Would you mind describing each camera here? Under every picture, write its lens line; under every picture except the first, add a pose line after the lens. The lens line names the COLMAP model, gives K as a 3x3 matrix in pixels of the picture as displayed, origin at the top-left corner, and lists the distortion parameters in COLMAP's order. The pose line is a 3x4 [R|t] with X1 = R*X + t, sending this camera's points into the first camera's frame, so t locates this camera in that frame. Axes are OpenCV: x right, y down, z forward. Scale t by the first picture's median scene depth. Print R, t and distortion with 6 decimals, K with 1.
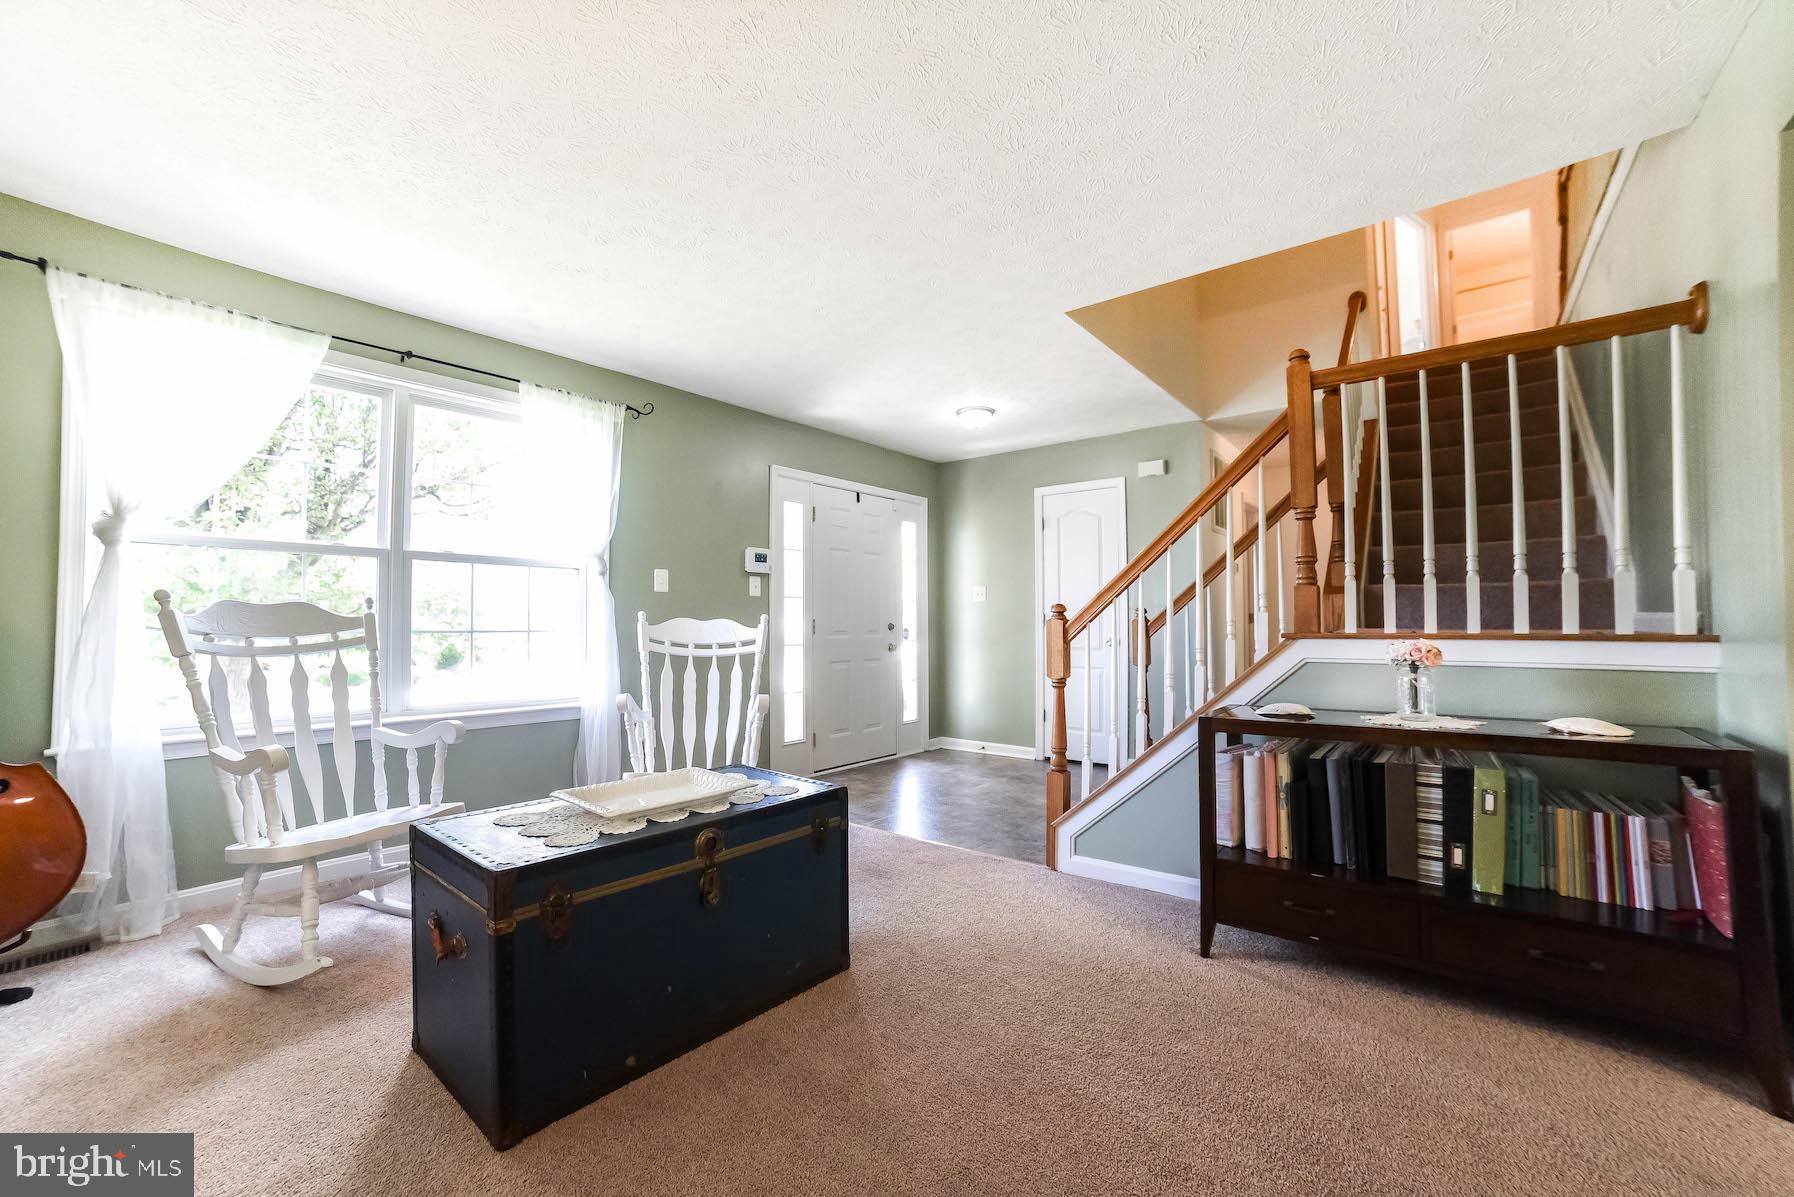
lens RADIAL K [[694.3, 0, 891.1], [0, 694.3, 601.1], [0, 0, 1]] dist [0.002665, 0.001123]
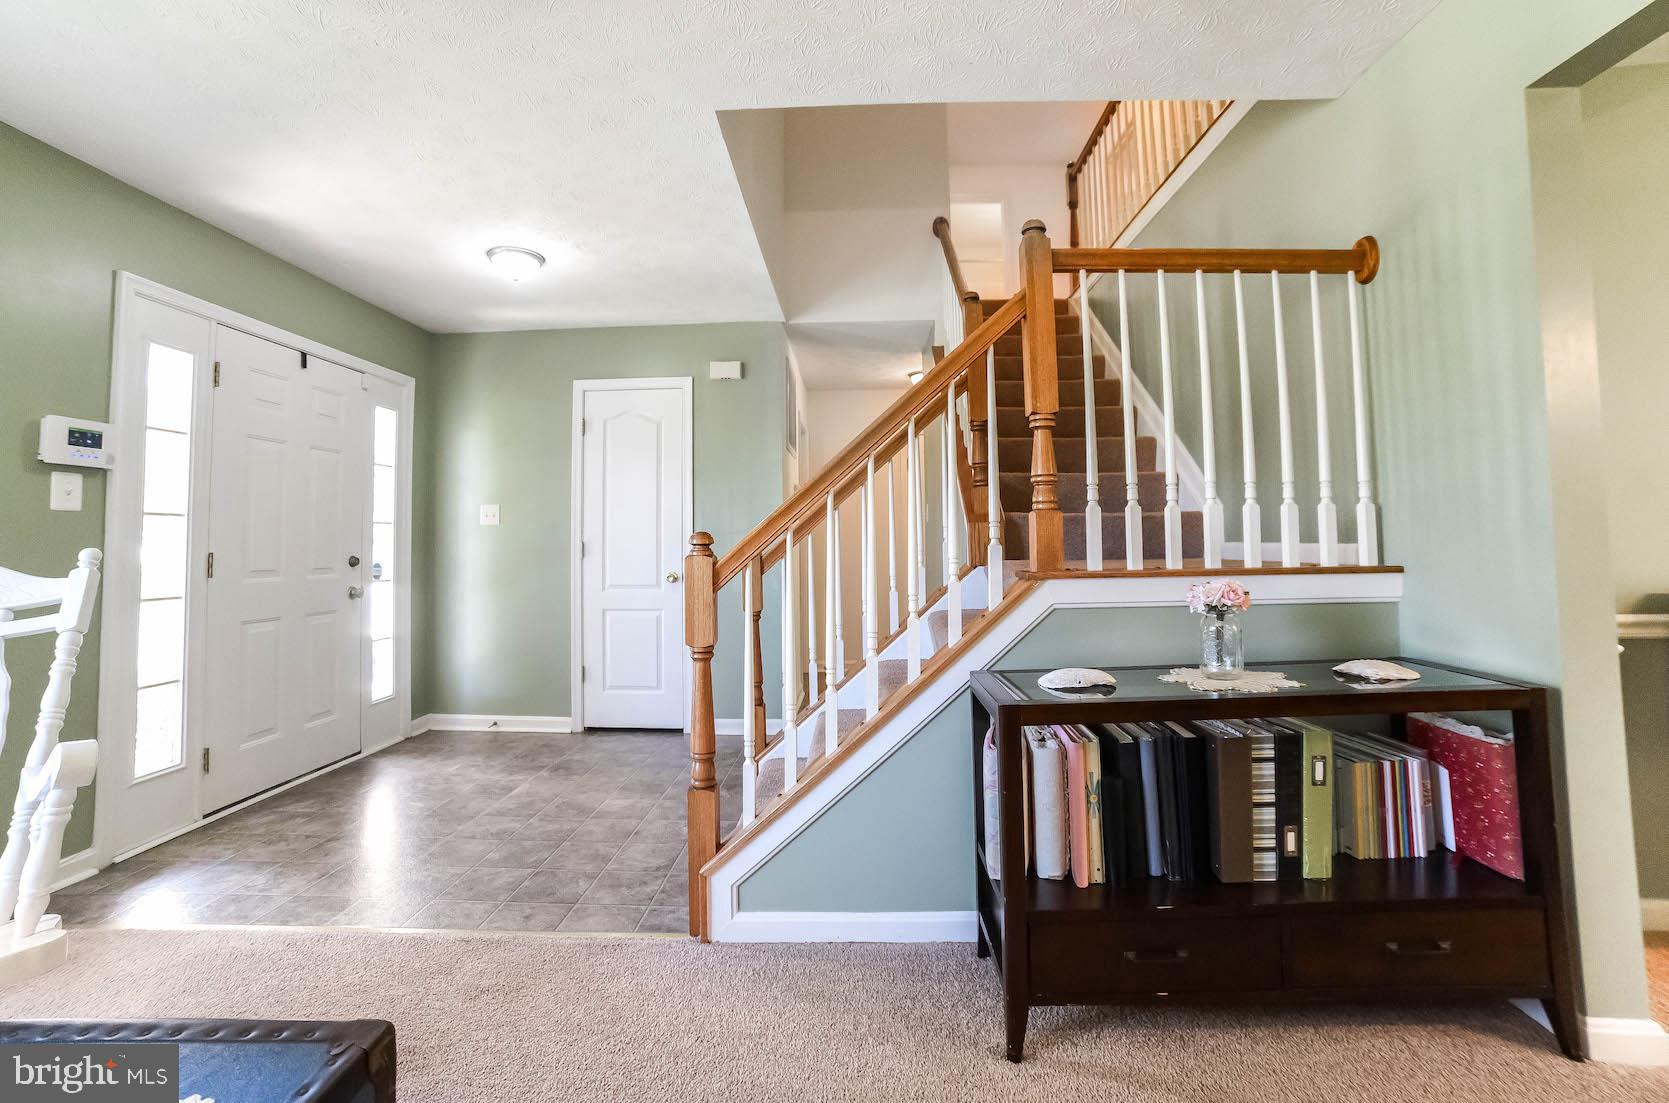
lens RADIAL K [[702.9, 0, 837.9], [0, 702.9, 515.1], [0, 0, 1]] dist [-0.044735, 0.004959]
pose [[0.794179, 0.016894, 0.607449, -0.065889], [-0.007856, 0.999815, -0.017535, -0.001517], [-0.607633, 0.009154, 0.794165, 0.402018]]
